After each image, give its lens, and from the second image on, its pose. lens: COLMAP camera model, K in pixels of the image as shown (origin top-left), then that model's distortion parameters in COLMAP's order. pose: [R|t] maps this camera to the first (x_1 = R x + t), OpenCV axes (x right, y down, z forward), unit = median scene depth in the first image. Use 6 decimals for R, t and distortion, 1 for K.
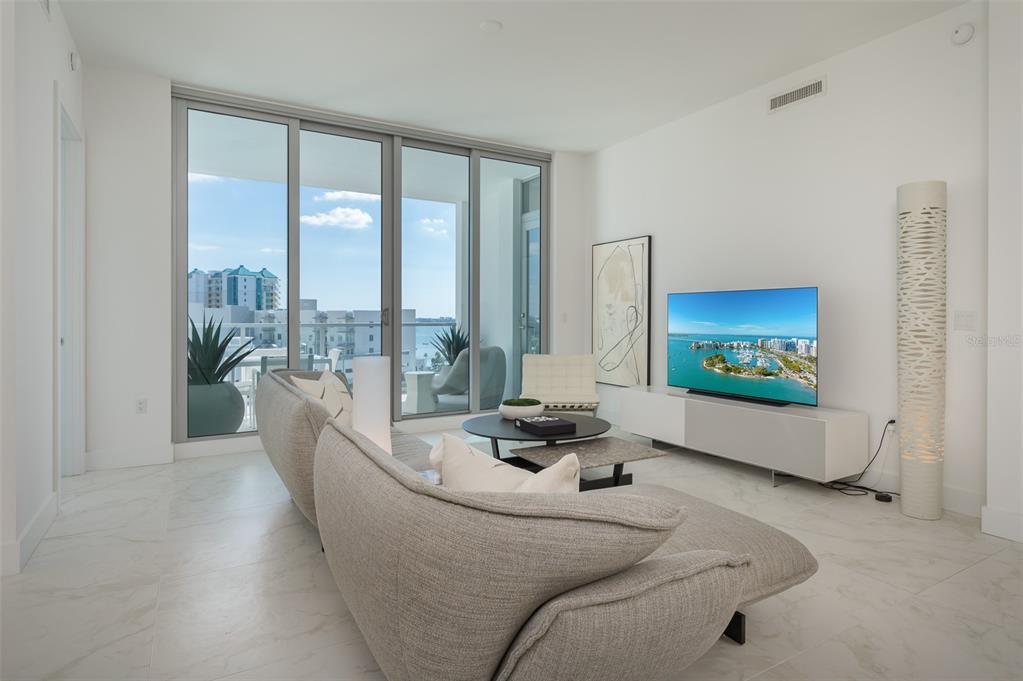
lens RADIAL K [[570.8, 0, 545.5], [0, 570.8, 313.7], [0, 0, 1]] dist [0.029796, 0.000285]
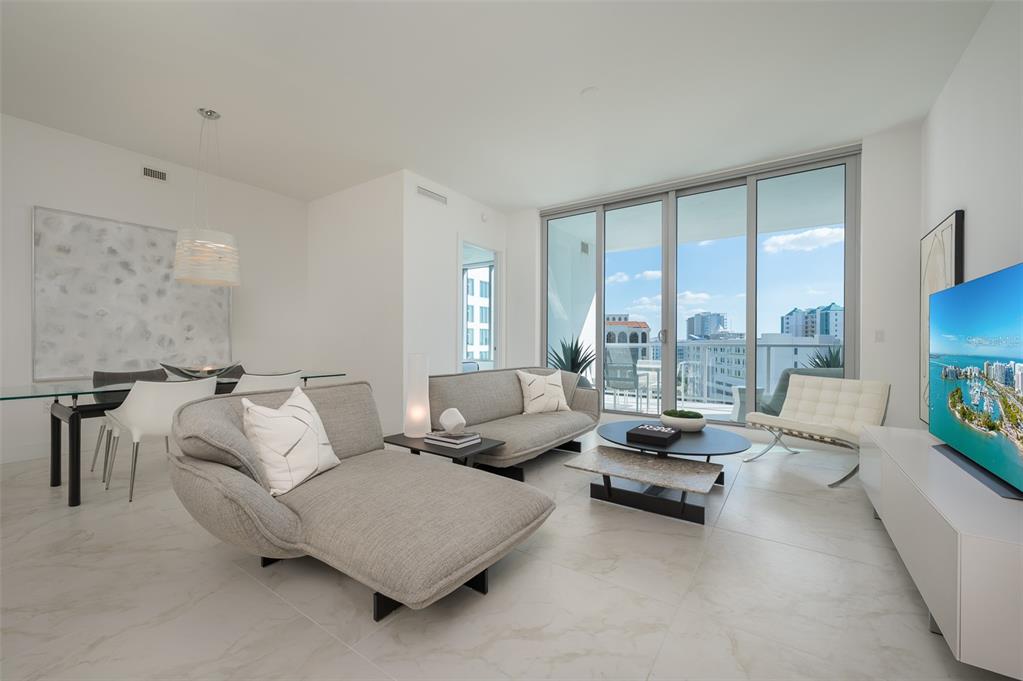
lens RADIAL K [[411.4, 0, 512.9], [0, 411.4, 343.0], [0, 0, 1]] dist [0.001528, 0.000092]
pose [[0.403606, 0.001569, -0.914931, 0.521750], [0.001359, 0.999996, 0.002314, 0.022625], [0.914932, -0.002177, 0.403603, 0.395794]]
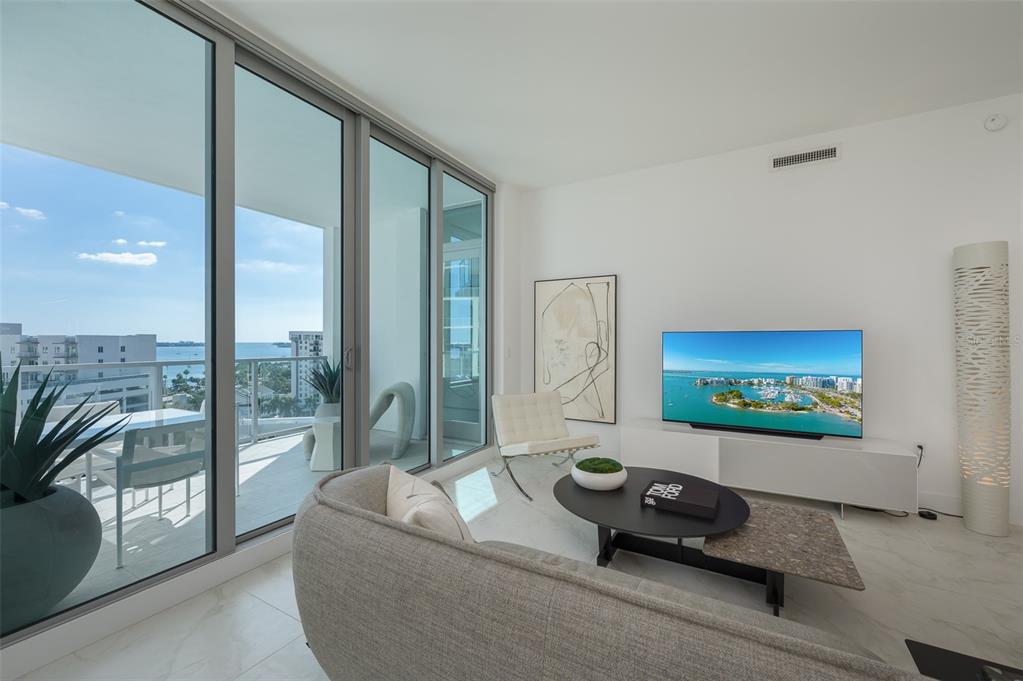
lens RADIAL K [[411.4, 0, 512.9], [0, 411.4, 343.0], [0, 0, 1]] dist [0.001528, 0.000092]
pose [[0.881082, -0.002933, 0.472954, -0.422703], [-0.001526, 0.999958, 0.009045, -0.023638], [-0.472960, -0.008691, 0.881041, 0.529743]]
